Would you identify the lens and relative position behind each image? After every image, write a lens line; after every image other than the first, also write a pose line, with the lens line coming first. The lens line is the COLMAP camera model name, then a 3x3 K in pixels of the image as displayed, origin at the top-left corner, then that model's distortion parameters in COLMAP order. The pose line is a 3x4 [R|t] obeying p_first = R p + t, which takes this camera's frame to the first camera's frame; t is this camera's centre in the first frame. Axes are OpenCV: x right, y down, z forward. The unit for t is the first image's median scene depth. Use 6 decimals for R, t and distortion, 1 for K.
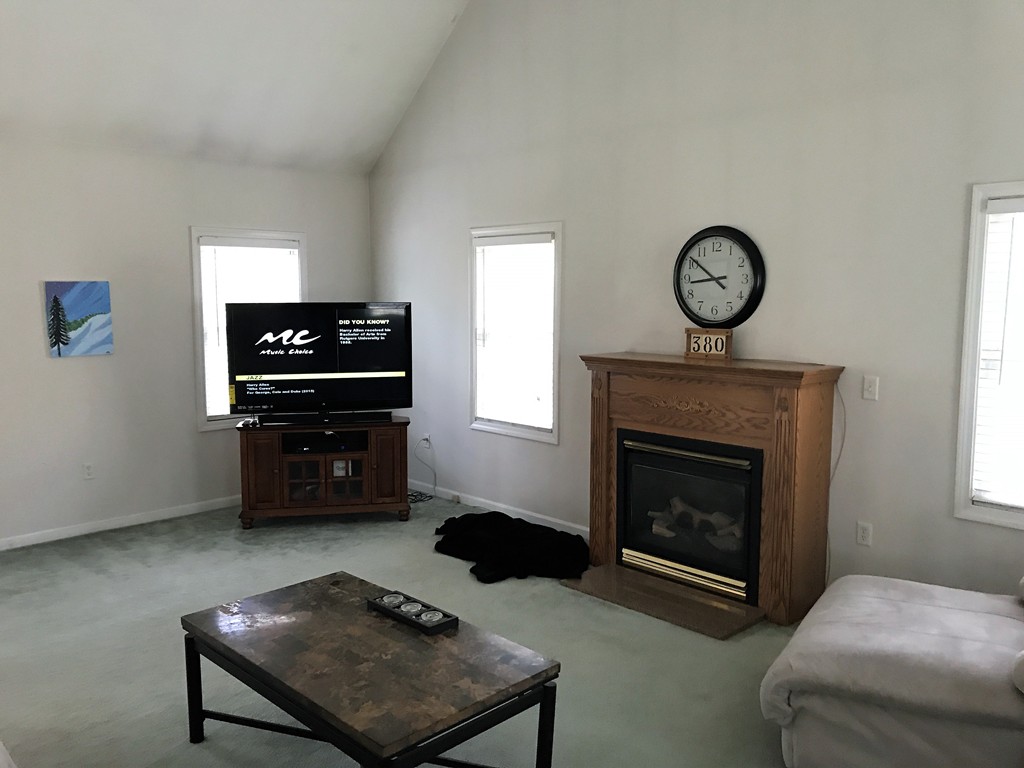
lens RADIAL K [[838.5, 0, 505.8], [0, 838.5, 386.1], [0, 0, 1]] dist [0.046296, -0.045981]
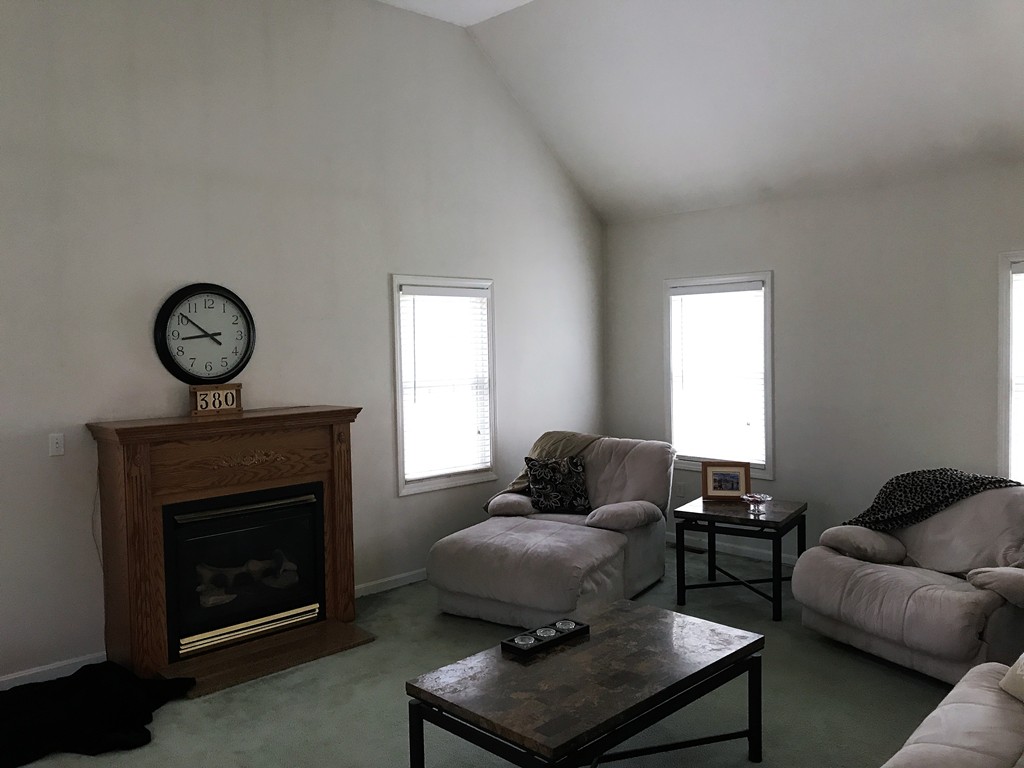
lens RADIAL K [[838.5, 0, 509.3], [0, 838.5, 382.7], [0, 0, 1]] dist [0.046296, -0.045981]
pose [[-0.011121, -0.050260, 0.998674, -0.770234], [0.132911, 0.989800, 0.051294, -0.076073], [-0.991066, 0.133305, -0.004328, 0.662044]]
